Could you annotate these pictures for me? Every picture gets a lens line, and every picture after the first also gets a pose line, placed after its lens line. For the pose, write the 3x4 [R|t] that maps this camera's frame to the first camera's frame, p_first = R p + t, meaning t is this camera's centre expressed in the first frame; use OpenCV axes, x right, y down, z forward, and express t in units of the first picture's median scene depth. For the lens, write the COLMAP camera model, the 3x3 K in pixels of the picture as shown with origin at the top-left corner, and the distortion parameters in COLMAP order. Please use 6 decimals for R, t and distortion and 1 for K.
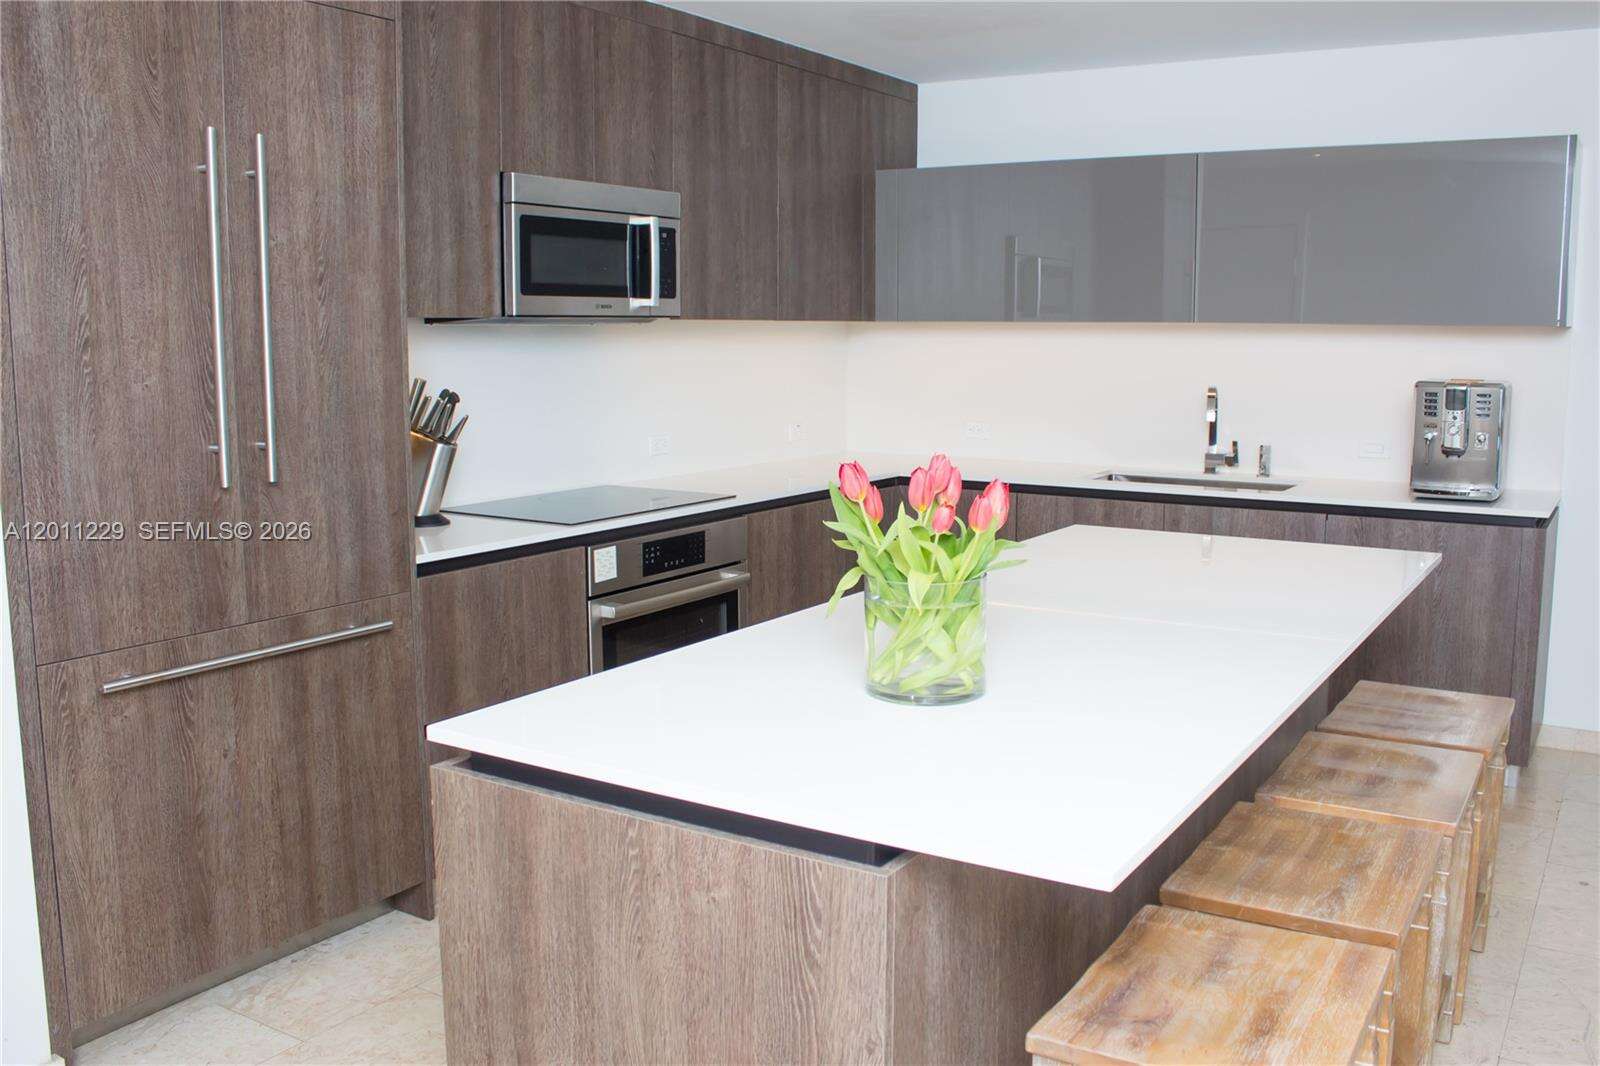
lens RADIAL K [[1447.6, 0, 826.5], [0, 1447.6, 537.9], [0, 0, 1]] dist [-0.165021, 0.149584]
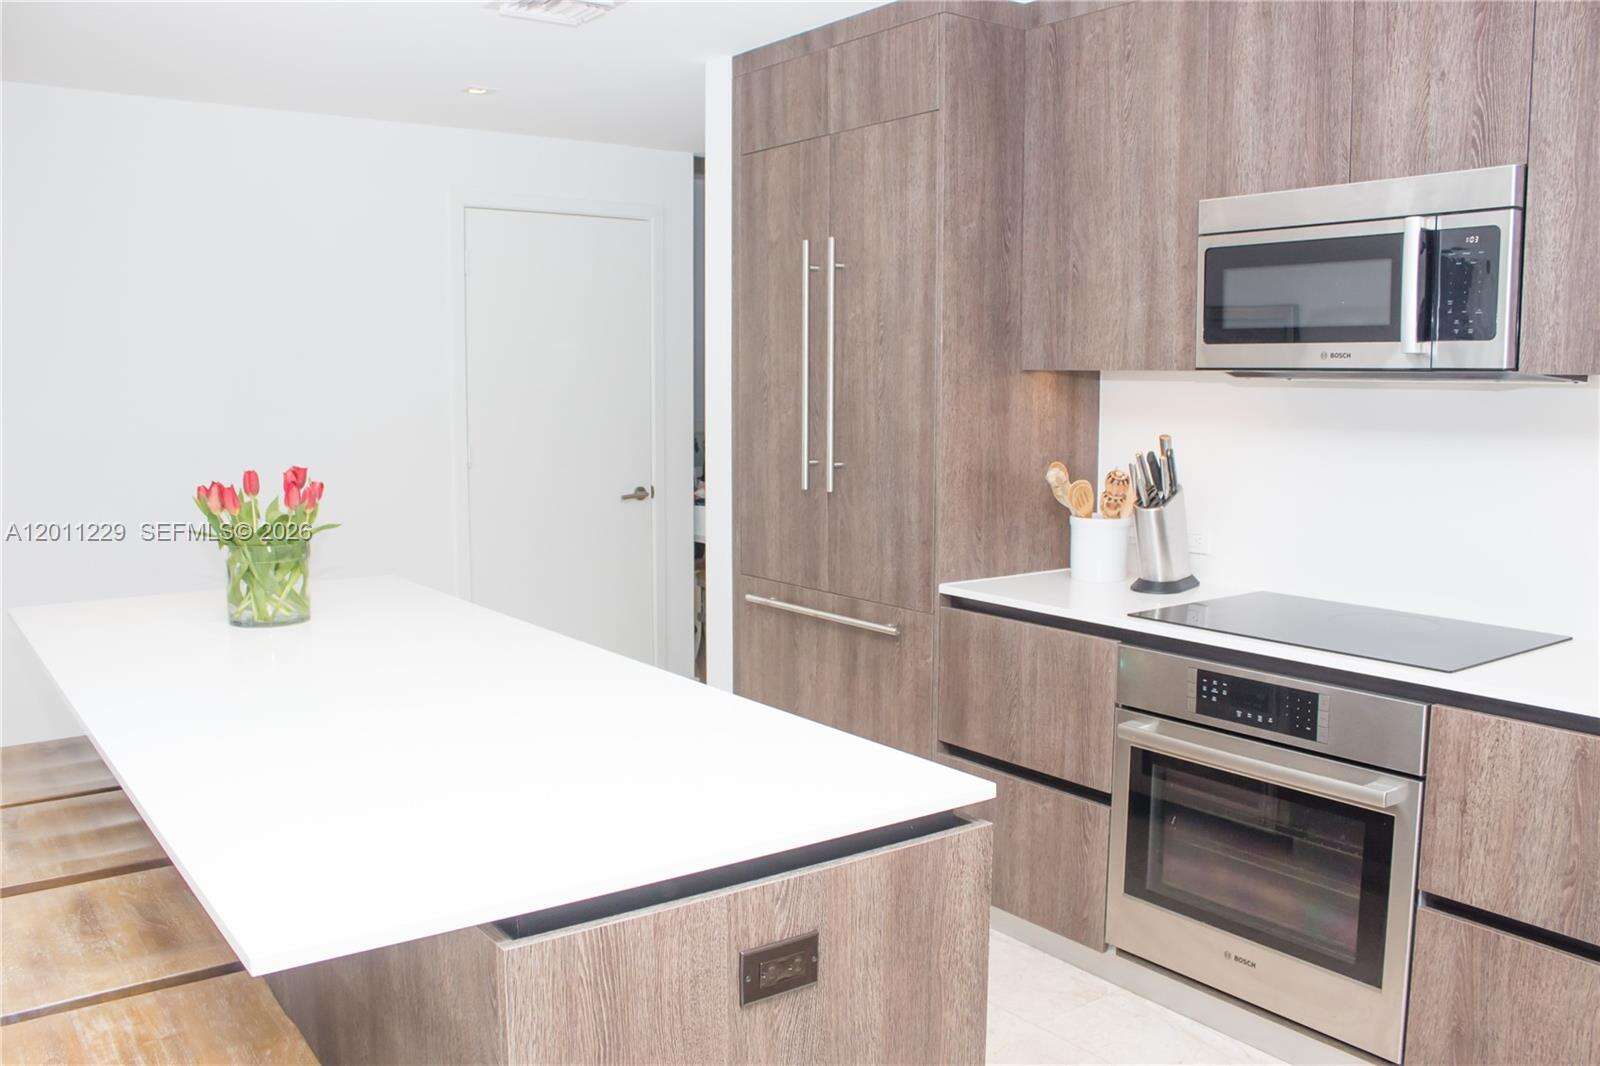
lens RADIAL K [[1359.8, 0, 800.0], [0, 1359.8, 533.0], [0, 0, 1]] dist [-0.169211, 0.151386]
pose [[-0.393013, 0.096745, -0.914429, 0.763942], [-0.137237, 0.977141, 0.162363, -0.195998], [0.909234, 0.189305, -0.370752, 1.376200]]
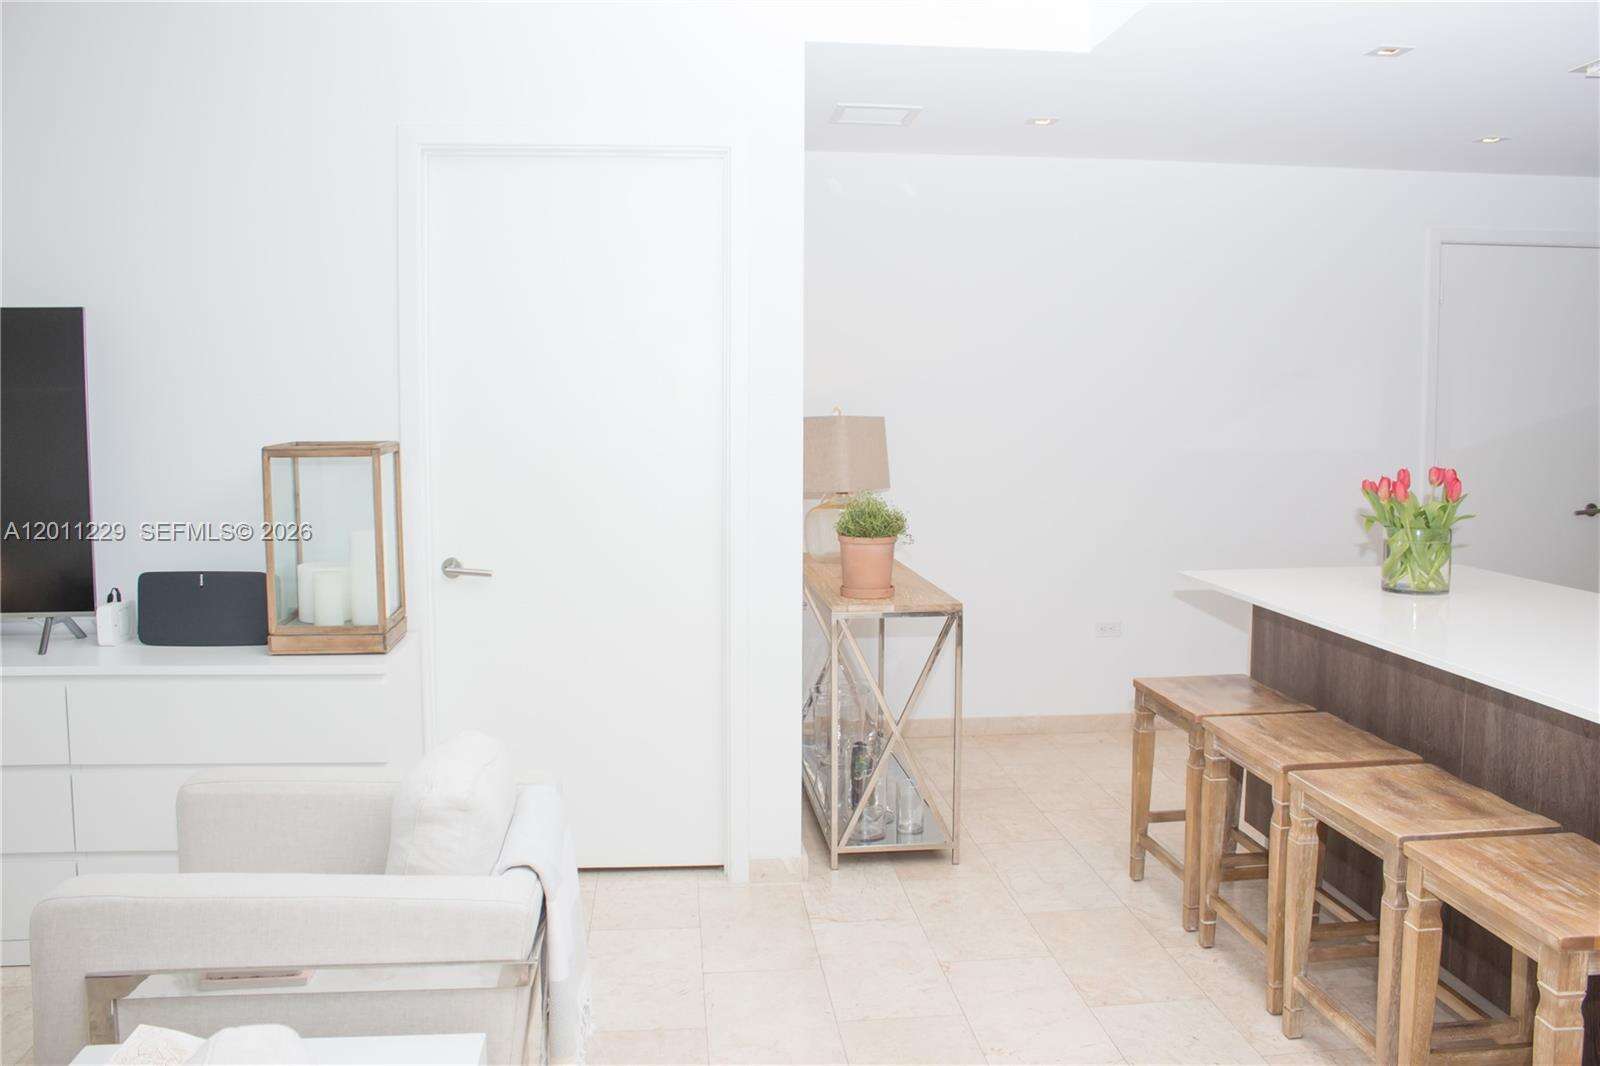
lens RADIAL K [[1348.0, 0, 793.9], [0, 1348.0, 528.1], [0, 0, 1]] dist [-0.166167, 0.145503]
pose [[-0.802879, 0.051608, -0.593904, 1.169249], [-0.087330, 0.975316, 0.202810, -0.169558], [0.589711, 0.214697, -0.778554, 1.258636]]
